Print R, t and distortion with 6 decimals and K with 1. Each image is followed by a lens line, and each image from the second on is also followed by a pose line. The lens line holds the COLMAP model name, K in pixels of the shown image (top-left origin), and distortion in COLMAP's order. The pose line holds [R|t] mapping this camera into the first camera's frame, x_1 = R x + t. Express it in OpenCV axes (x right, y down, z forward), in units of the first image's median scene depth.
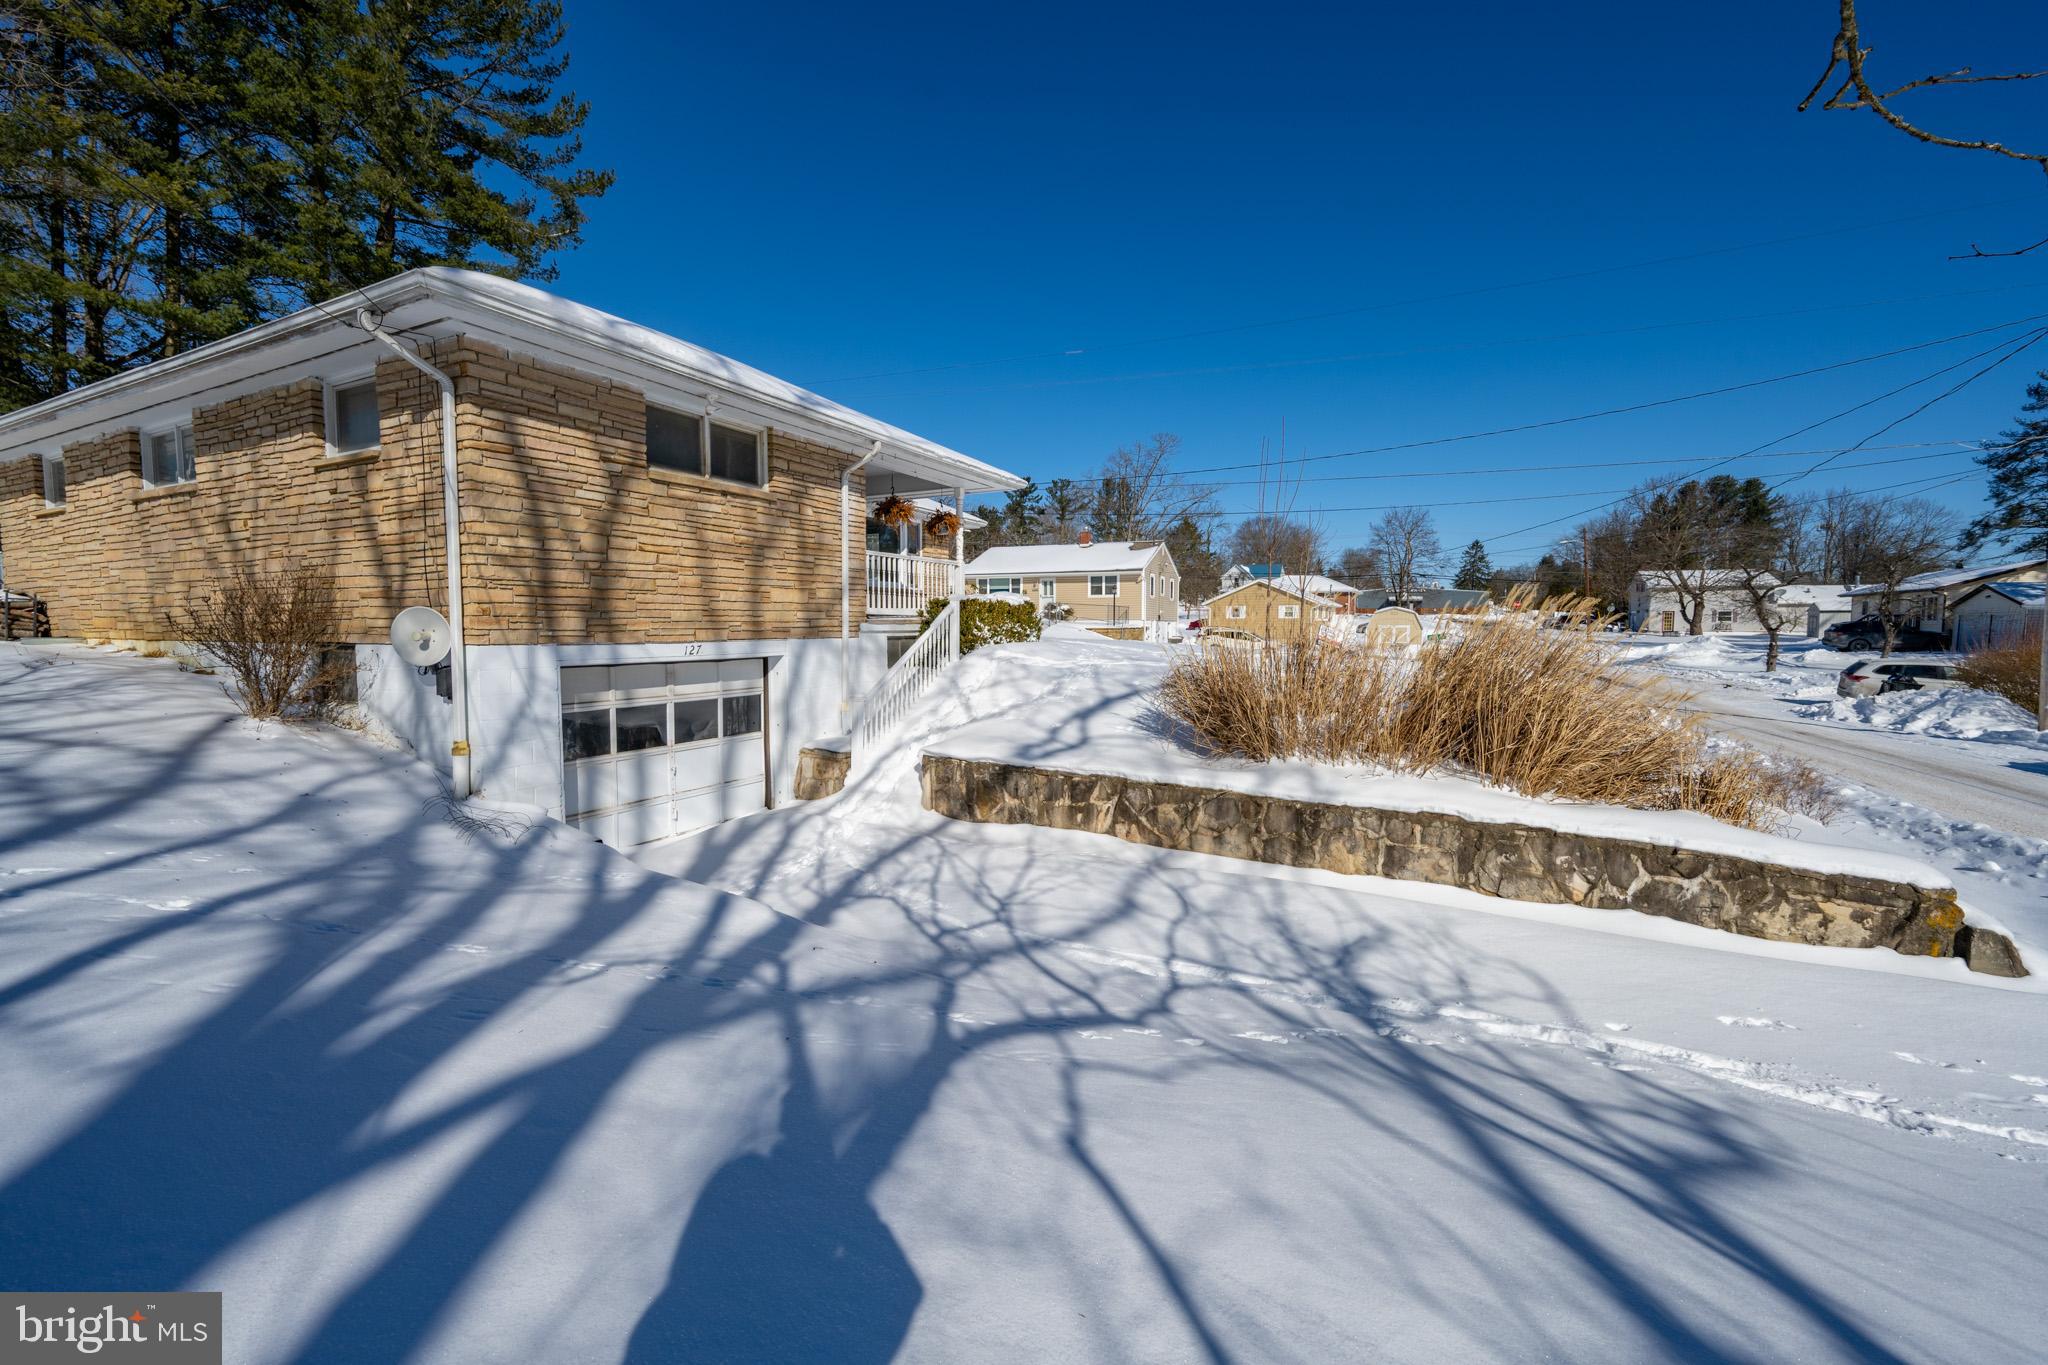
lens RADIAL K [[835.2, 0, 1024.0], [0, 835.2, 682.5], [0, 0, 1]] dist [-0.000597, -0.000040]
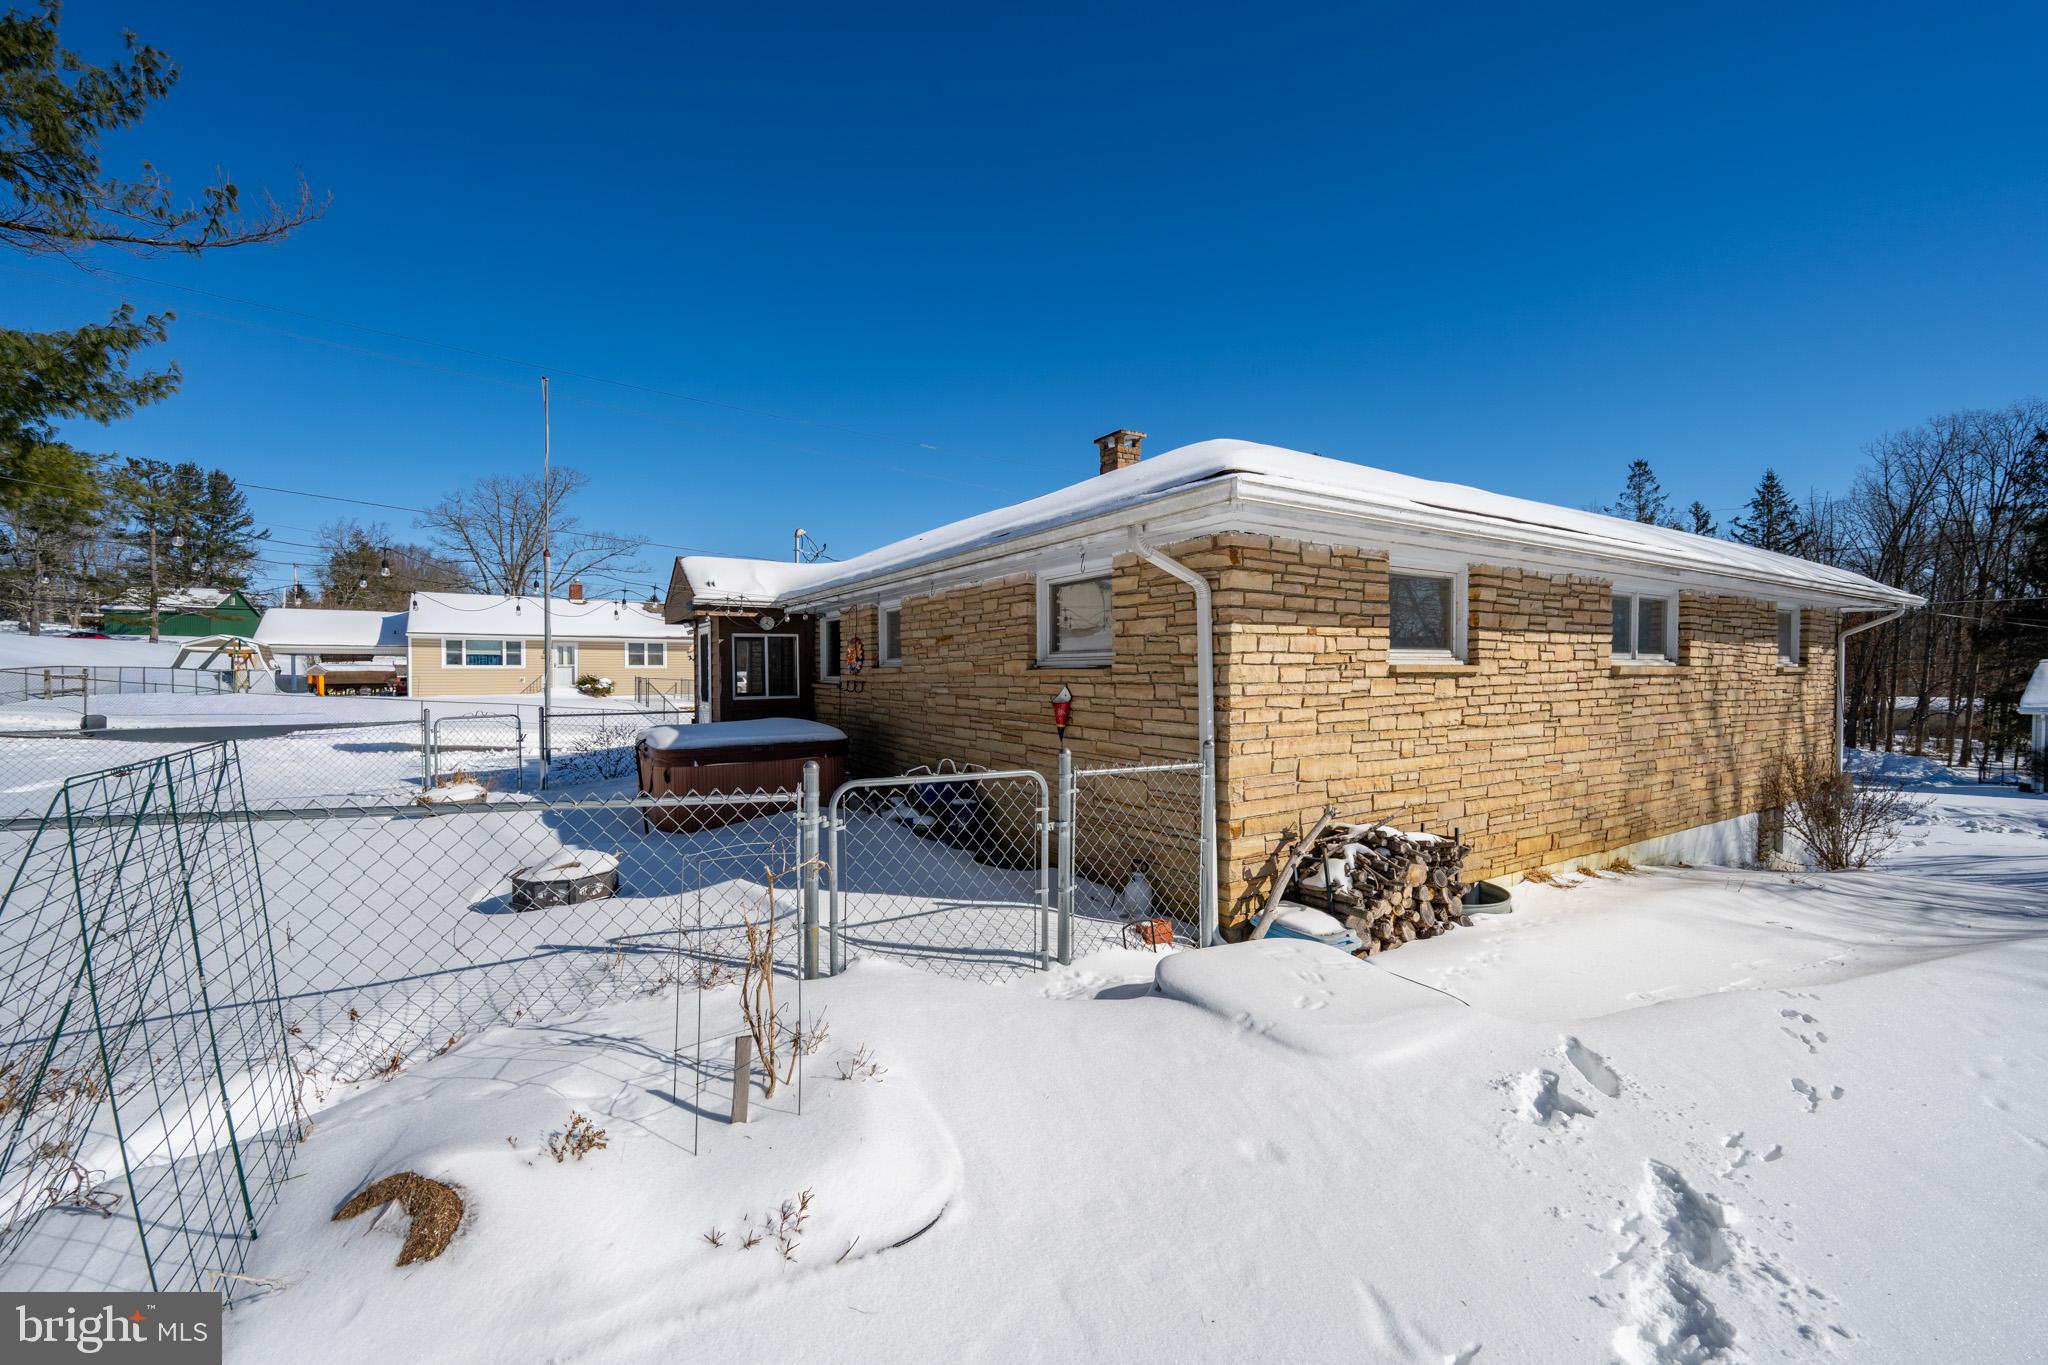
lens RADIAL K [[835.2, 0, 1024.0], [0, 835.2, 682.5], [0, 0, 1]] dist [-0.000597, -0.000040]
pose [[0.496424, -0.015002, 0.867950, -2.110185], [0.058159, 0.998179, -0.016011, -0.239484], [-0.866130, 0.058427, 0.496393, 1.140278]]
